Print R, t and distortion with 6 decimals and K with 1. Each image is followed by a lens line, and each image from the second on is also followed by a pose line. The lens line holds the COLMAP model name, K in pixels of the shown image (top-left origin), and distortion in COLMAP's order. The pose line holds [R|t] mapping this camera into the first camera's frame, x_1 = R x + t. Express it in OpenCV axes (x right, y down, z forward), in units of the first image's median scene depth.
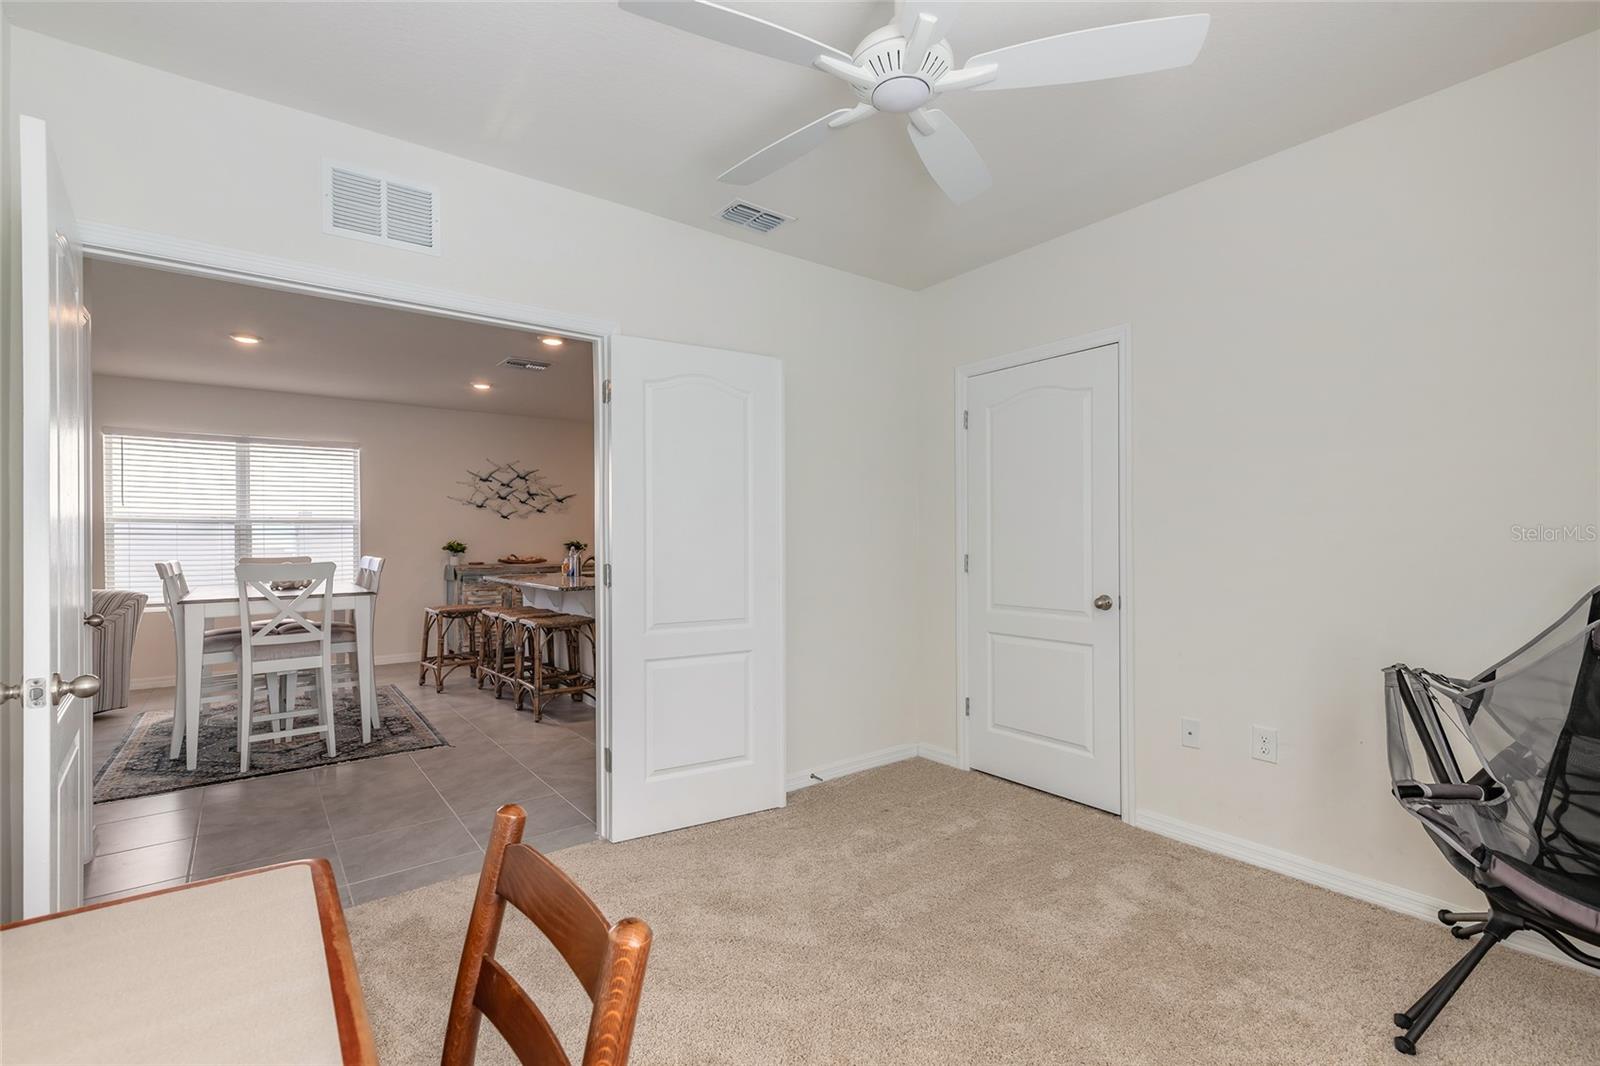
lens RADIAL K [[720.2, 0, 794.5], [0, 720.2, 539.6], [0, 0, 1]] dist [0.002376, 0.000166]
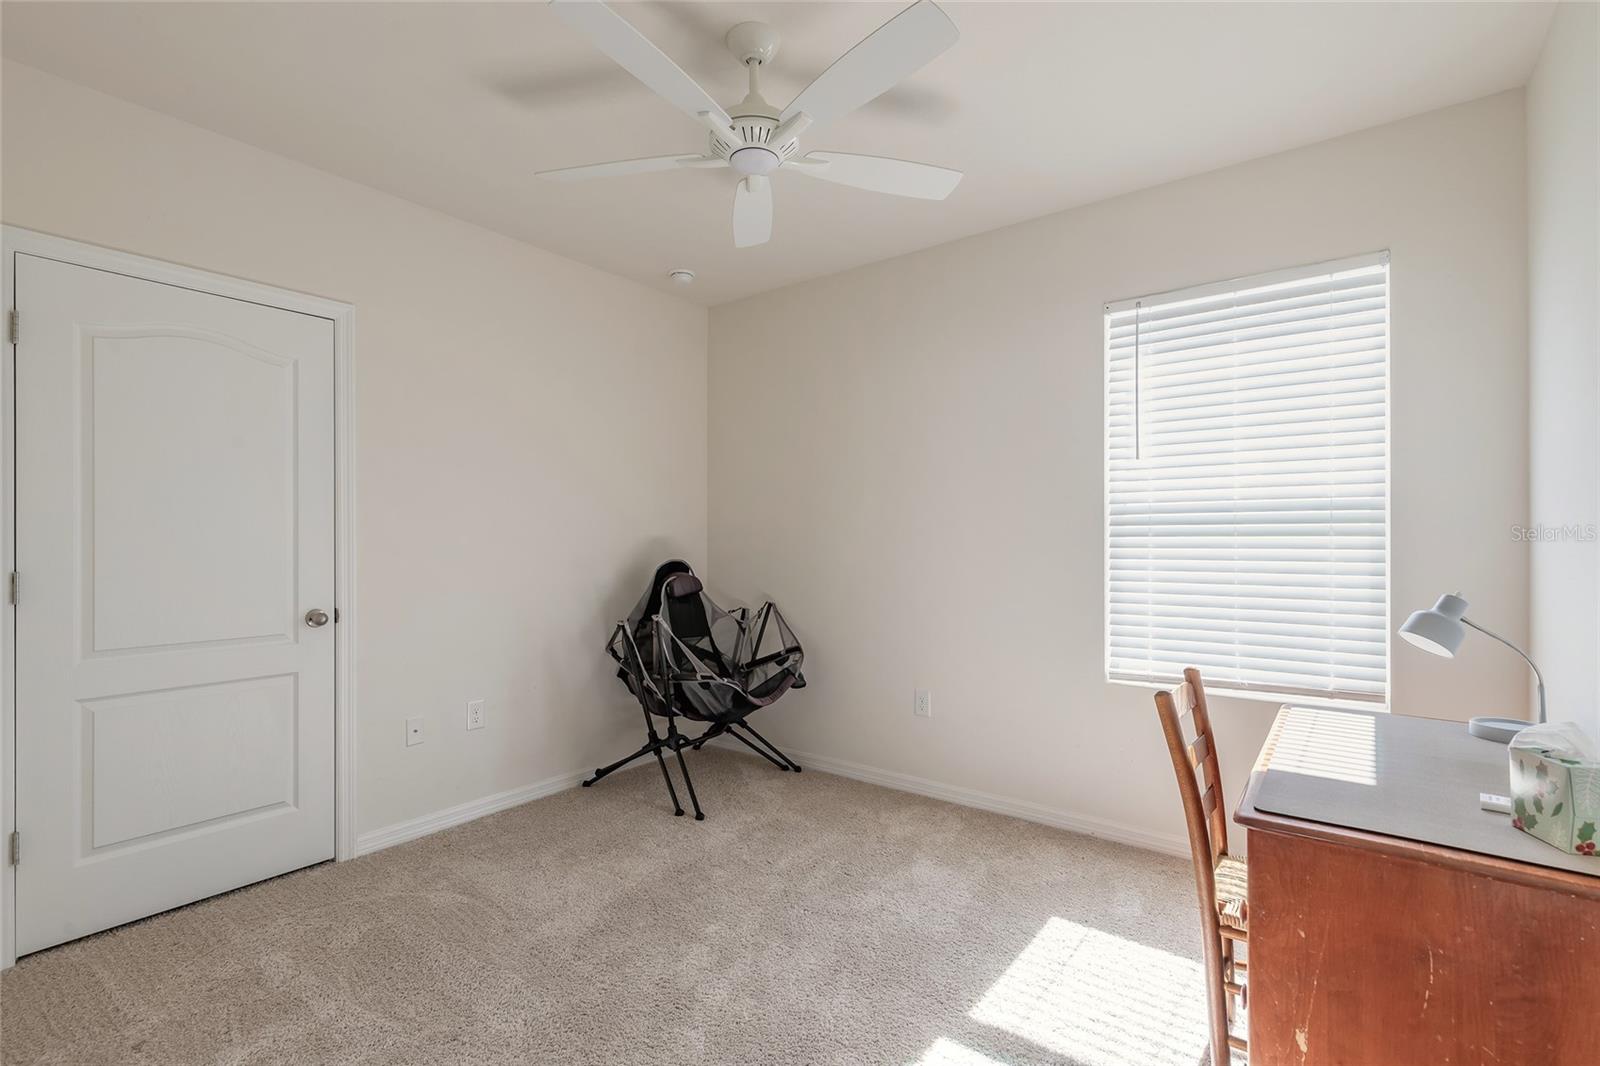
lens RADIAL K [[720.2, 0, 794.5], [0, 720.2, 539.6], [0, 0, 1]] dist [0.002376, 0.000166]
pose [[-0.275190, 0.003707, 0.961383, -0.533718], [0.000355, 0.999993, -0.003754, -0.002693], [-0.961390, -0.000692, -0.275189, 0.680733]]
